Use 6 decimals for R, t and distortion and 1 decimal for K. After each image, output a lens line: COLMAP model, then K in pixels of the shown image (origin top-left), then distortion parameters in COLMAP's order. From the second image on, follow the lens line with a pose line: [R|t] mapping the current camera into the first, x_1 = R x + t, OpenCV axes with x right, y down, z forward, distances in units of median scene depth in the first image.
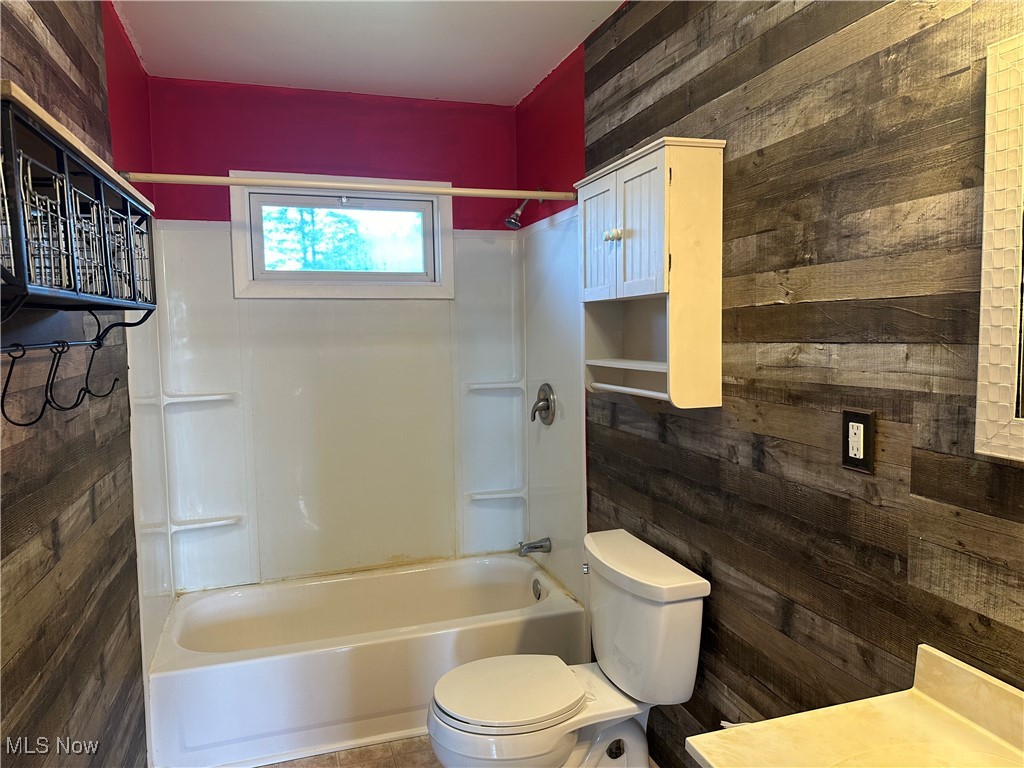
lens RADIAL K [[715.8, 0, 510.5], [0, 715.8, 383.1], [0, 0, 1]] dist [0.060566, -0.069350]
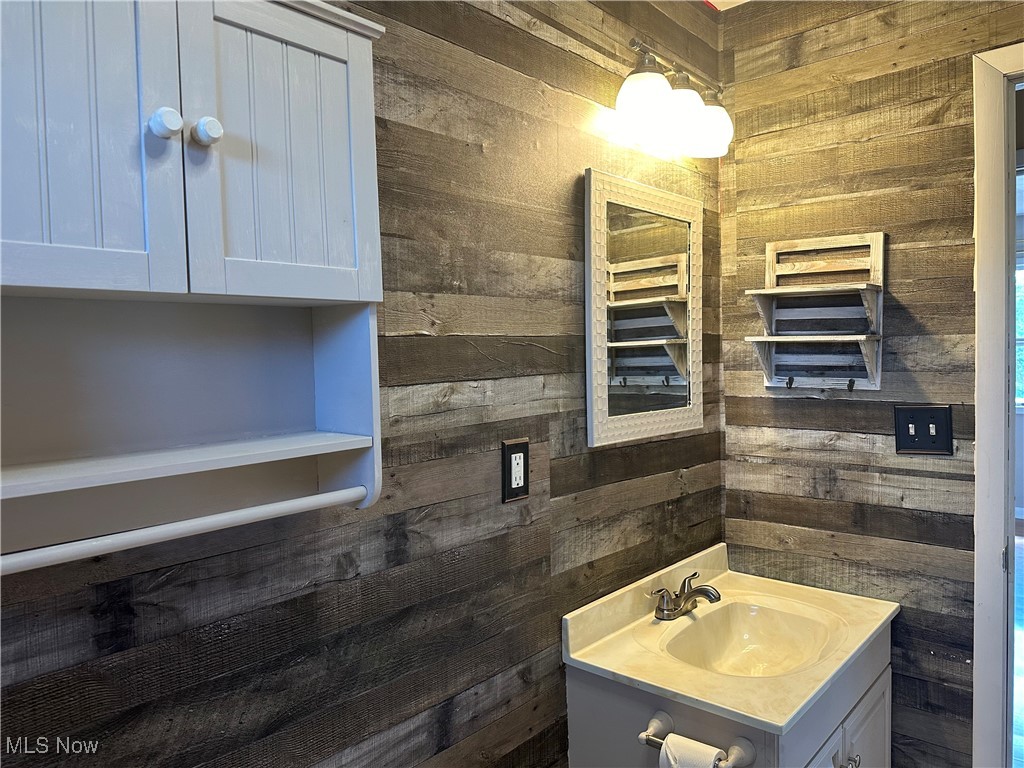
lens RADIAL K [[715.8, 0, 511.6], [0, 715.8, 387.4], [0, 0, 1]] dist [0.060566, -0.069350]
pose [[-0.518990, 0.002766, 0.854776, -0.373814], [0.109913, 0.991909, 0.063526, -0.098995], [-0.847684, 0.126921, -0.515095, 1.426623]]
